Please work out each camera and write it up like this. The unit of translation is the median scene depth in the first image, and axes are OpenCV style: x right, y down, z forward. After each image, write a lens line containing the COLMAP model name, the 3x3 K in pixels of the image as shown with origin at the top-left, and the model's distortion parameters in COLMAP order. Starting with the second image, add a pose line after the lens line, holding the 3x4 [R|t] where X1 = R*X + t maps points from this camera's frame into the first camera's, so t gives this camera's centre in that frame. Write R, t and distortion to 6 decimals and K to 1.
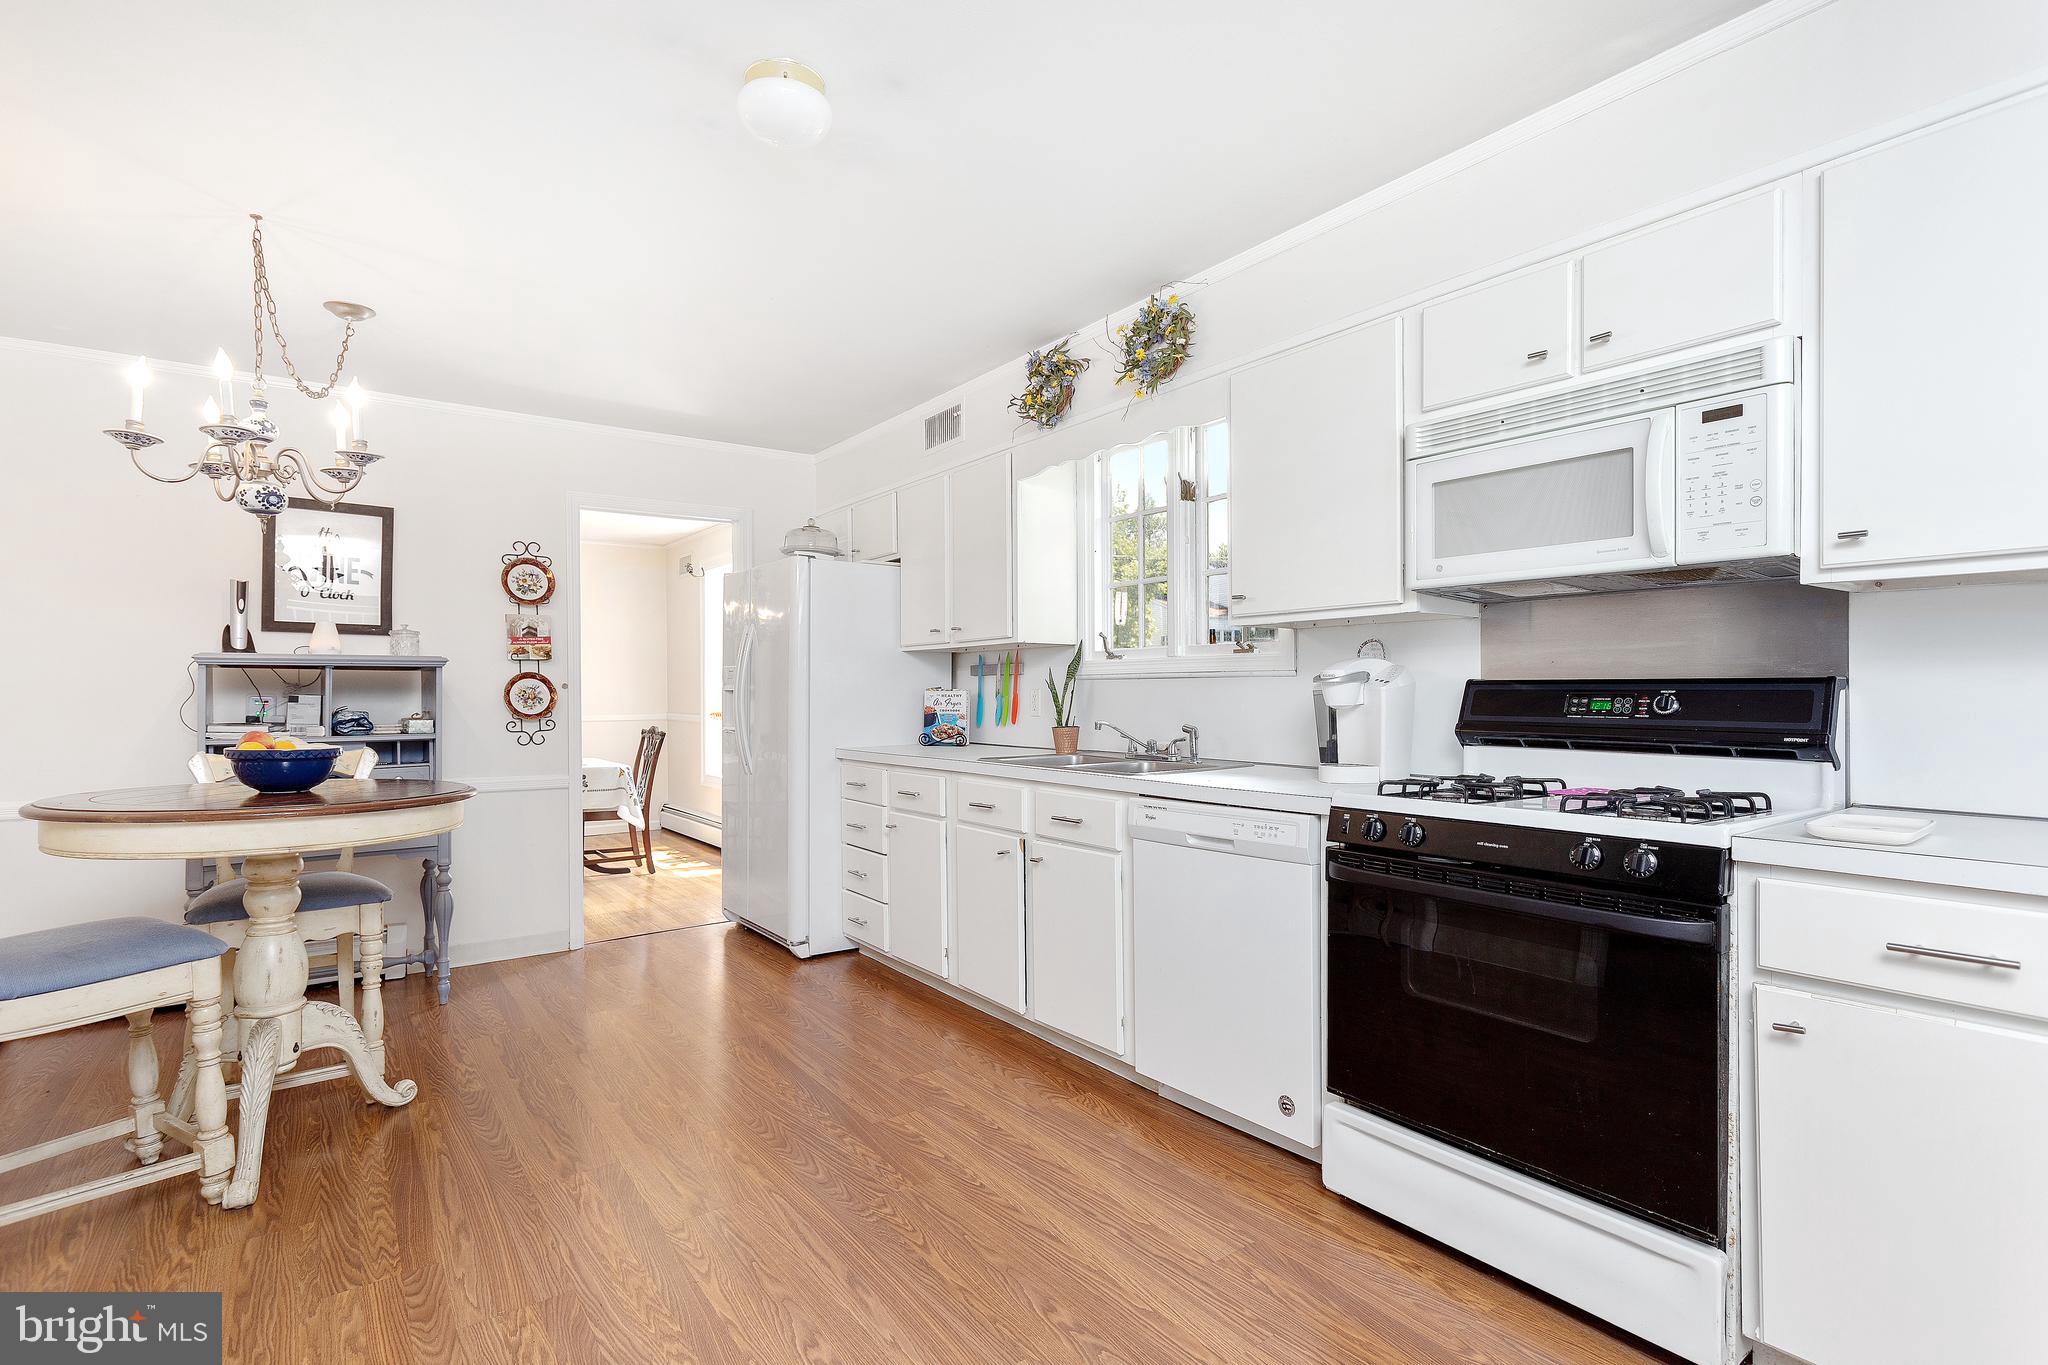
lens RADIAL K [[1000.8, 0, 1015.9], [0, 1000.8, 693.9], [0, 0, 1]] dist [0.000187, 0.000065]
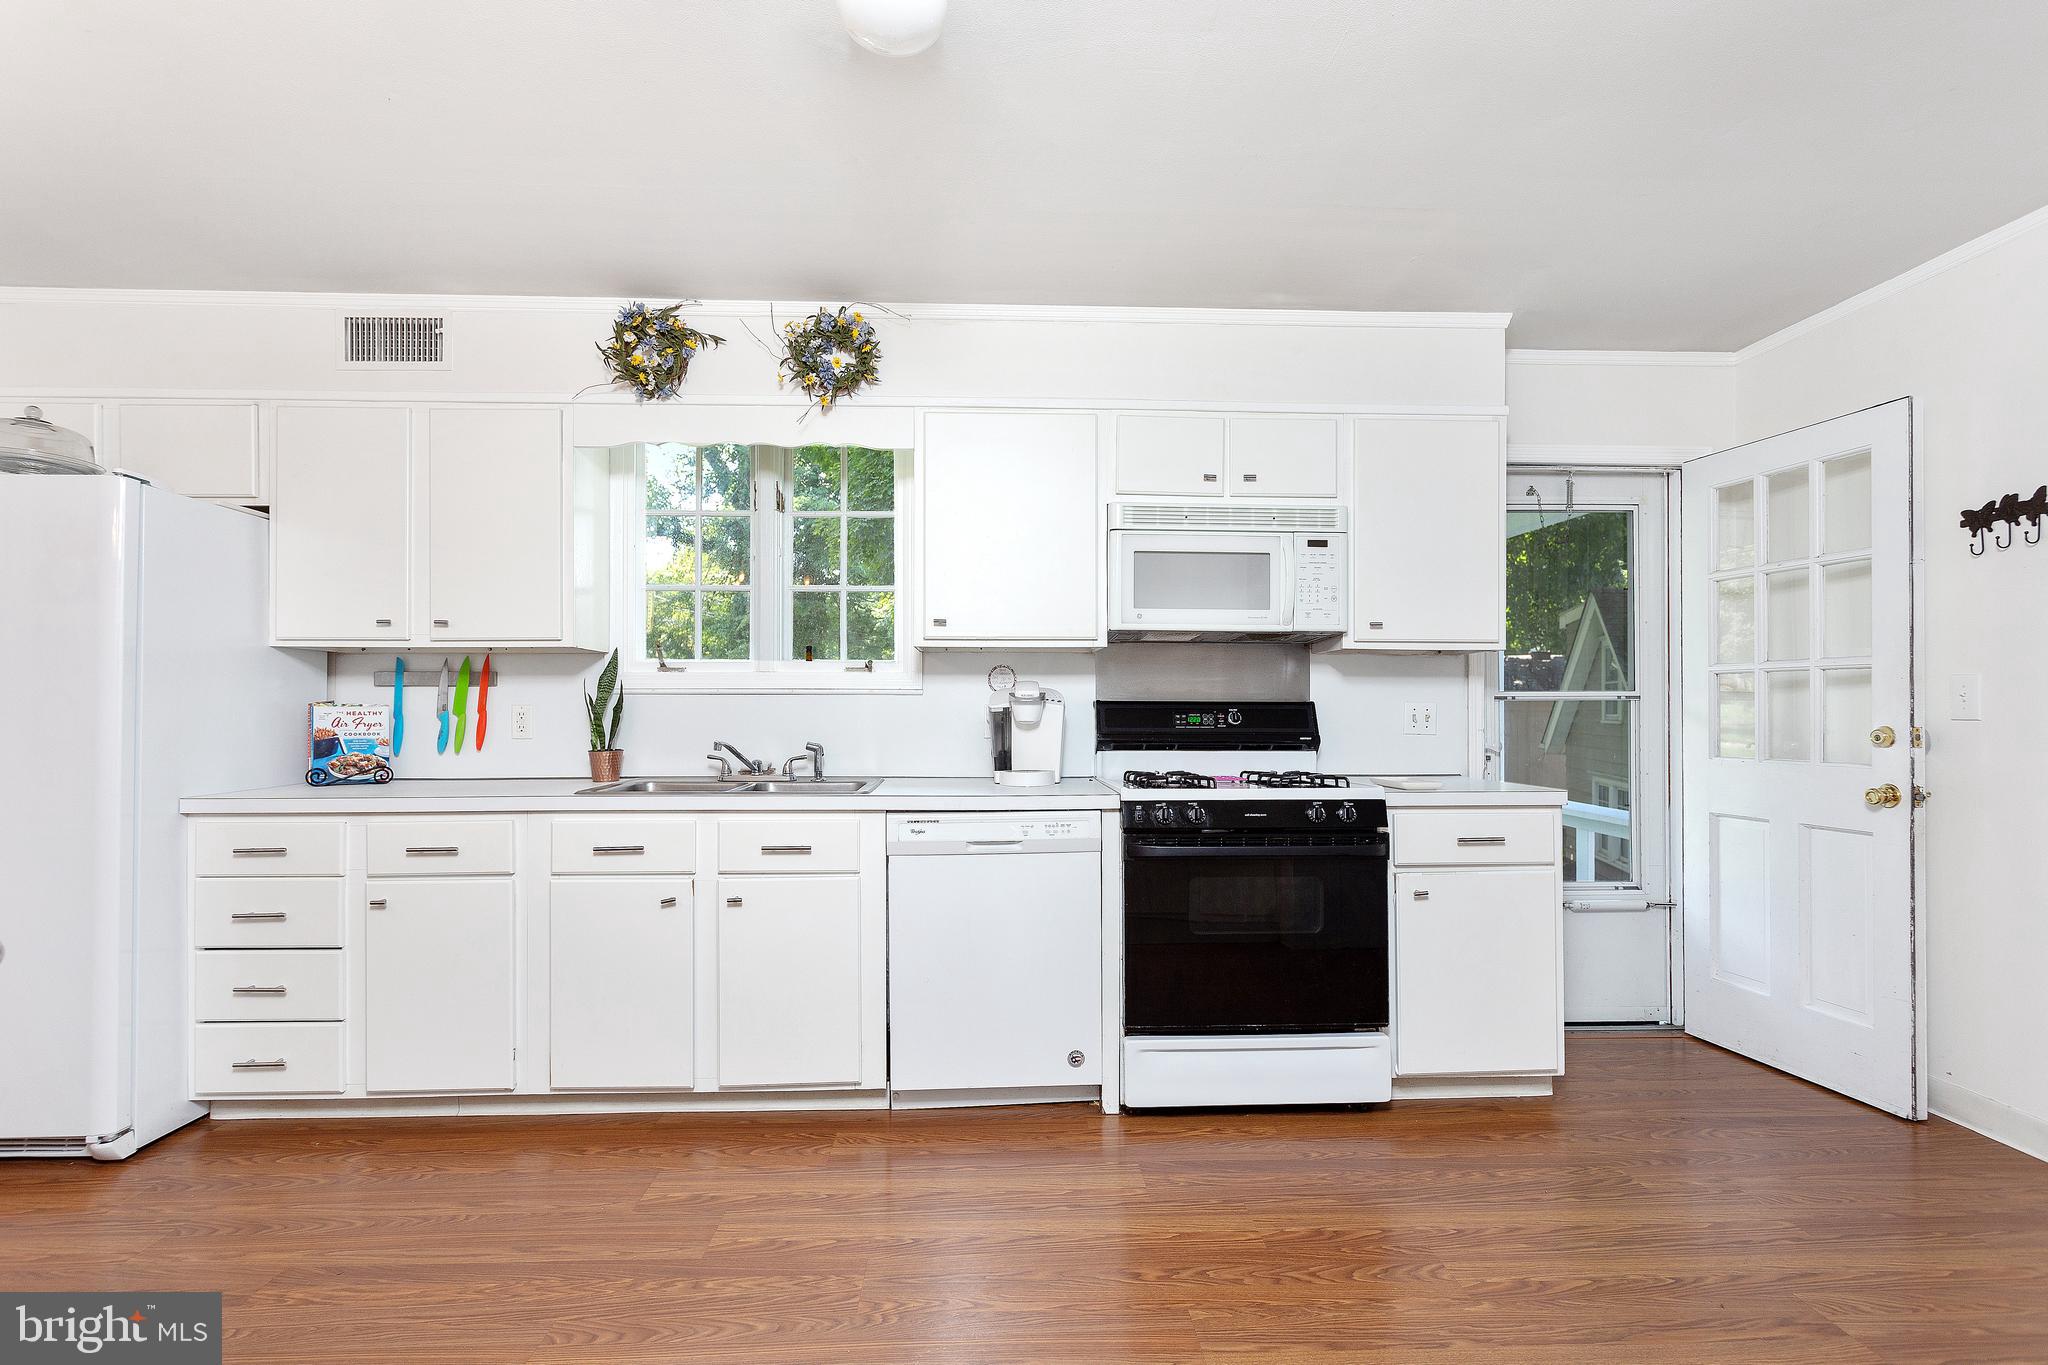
lens RADIAL K [[1005.7, 0, 1025.2], [0, 1005.7, 701.8], [0, 0, 1]] dist [0.002332, 0.000999]
pose [[0.534972, 0.009706, 0.844814, -0.658529], [-0.000606, 0.999938, -0.011104, 0.002066], [-0.844870, 0.005428, 0.534944, 0.351136]]
